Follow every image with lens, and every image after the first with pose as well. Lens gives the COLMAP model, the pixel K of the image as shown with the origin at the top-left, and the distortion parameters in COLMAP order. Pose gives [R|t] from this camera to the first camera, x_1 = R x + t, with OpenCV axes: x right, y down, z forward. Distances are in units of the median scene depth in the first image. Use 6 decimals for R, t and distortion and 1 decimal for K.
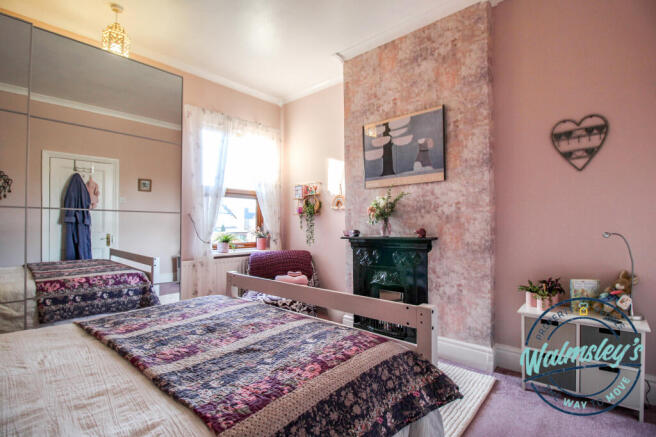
lens RADIAL K [[314.1, 0, 328.0], [0, 314.1, 218.5], [0, 0, 1]] dist [-0.001713, -0.000308]
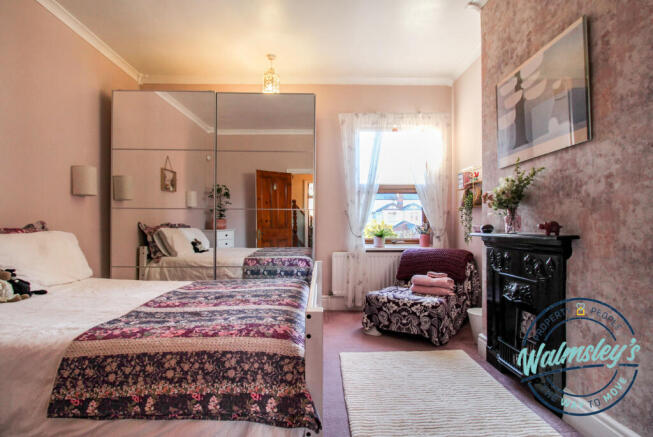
lens RADIAL K [[322.7, 0, 326.5], [0, 322.7, 218.5], [0, 0, 1]] dist [-0.008036, -0.001301]
pose [[0.685755, -0.013109, -0.727714, 0.427731], [0.017355, 0.999848, -0.001657, 0.018015], [0.727625, -0.011493, 0.685879, 0.197968]]
